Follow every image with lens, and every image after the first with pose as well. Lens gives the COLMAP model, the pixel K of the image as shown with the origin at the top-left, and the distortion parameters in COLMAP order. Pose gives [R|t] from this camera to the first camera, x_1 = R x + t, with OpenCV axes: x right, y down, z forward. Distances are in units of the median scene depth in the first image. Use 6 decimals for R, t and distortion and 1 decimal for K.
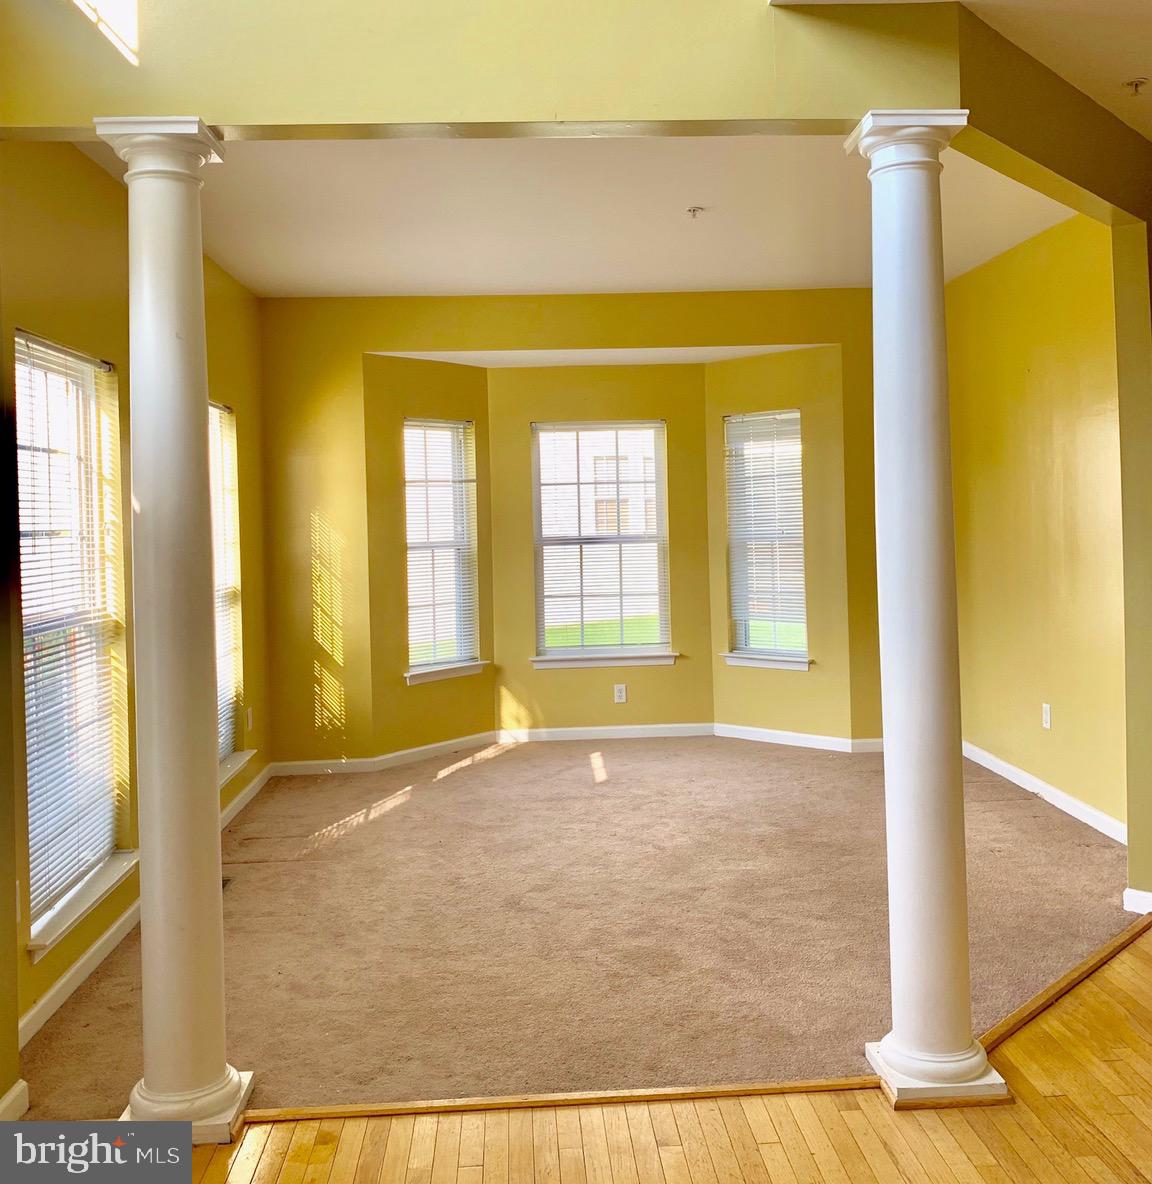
lens RADIAL K [[1162.8, 0, 574.0], [0, 1162.8, 504.6], [0, 0, 1]] dist [0.143511, -0.280015]
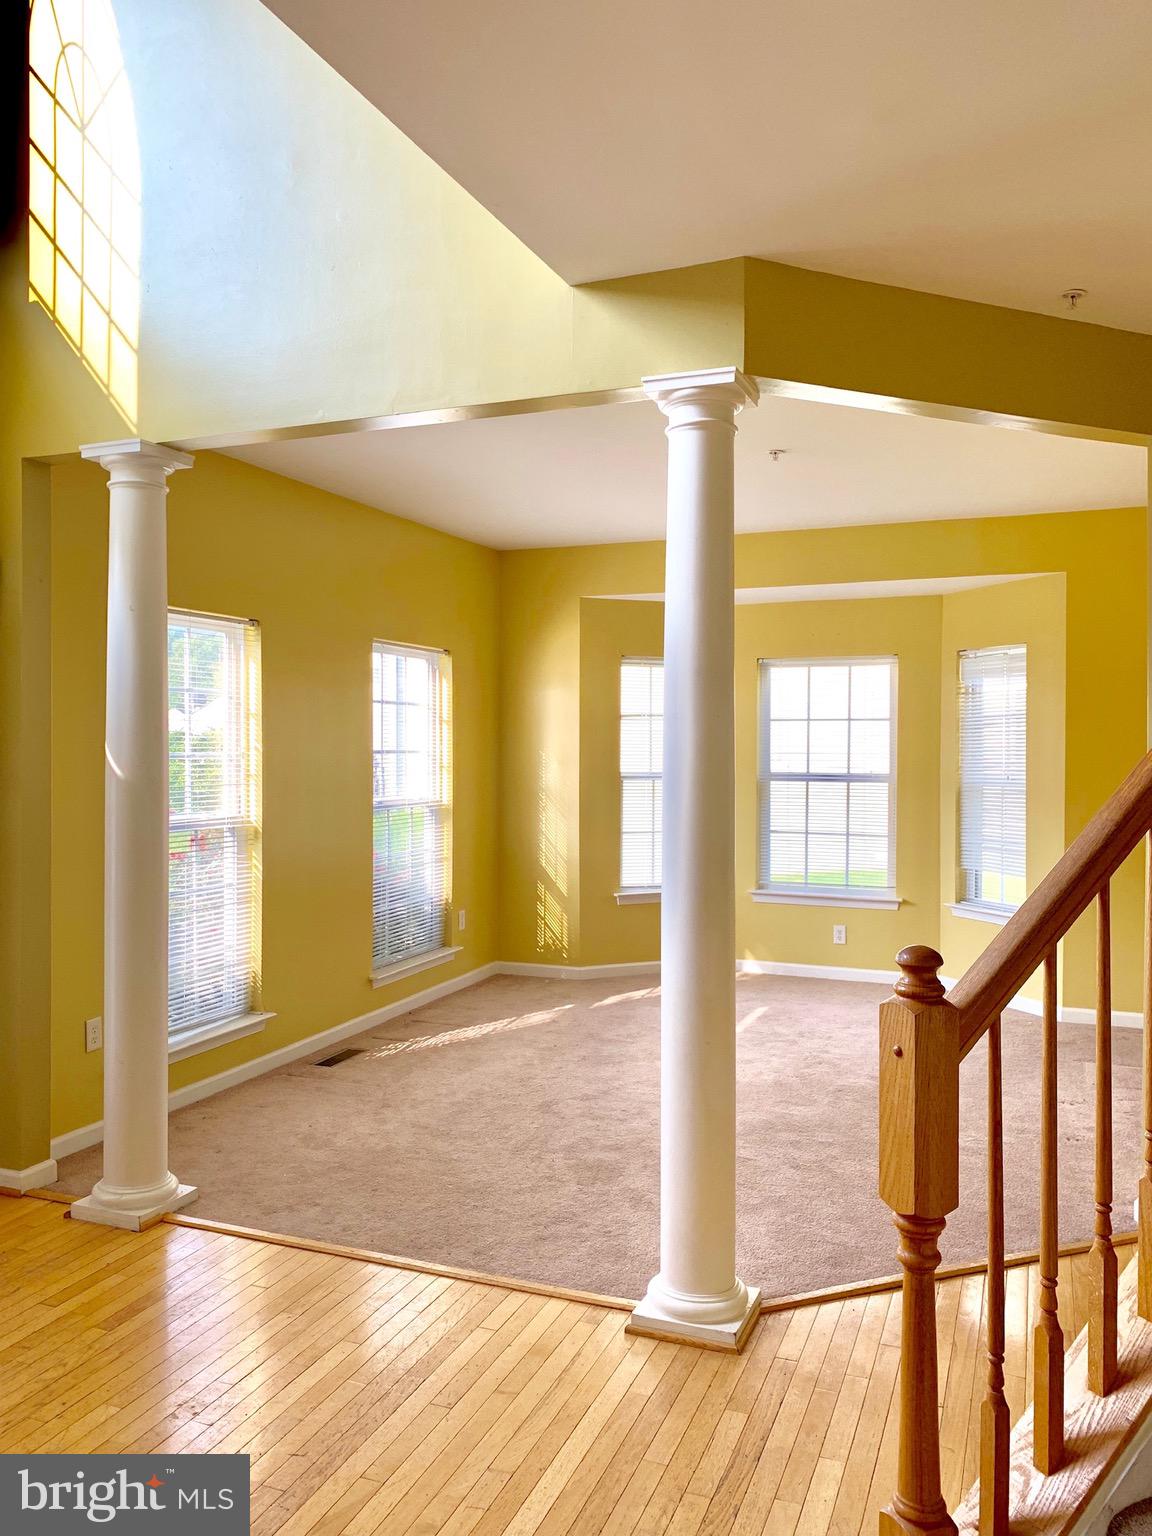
lens RADIAL K [[1158.6, 0, 580.8], [0, 1158.6, 738.5], [0, 0, 1]] dist [0.191326, -0.466922]
pose [[0.905426, 0.025764, -0.423722, 0.308216], [-0.022818, 0.999667, 0.012025, -0.012088], [0.423891, -0.001219, 0.905712, 0.016972]]
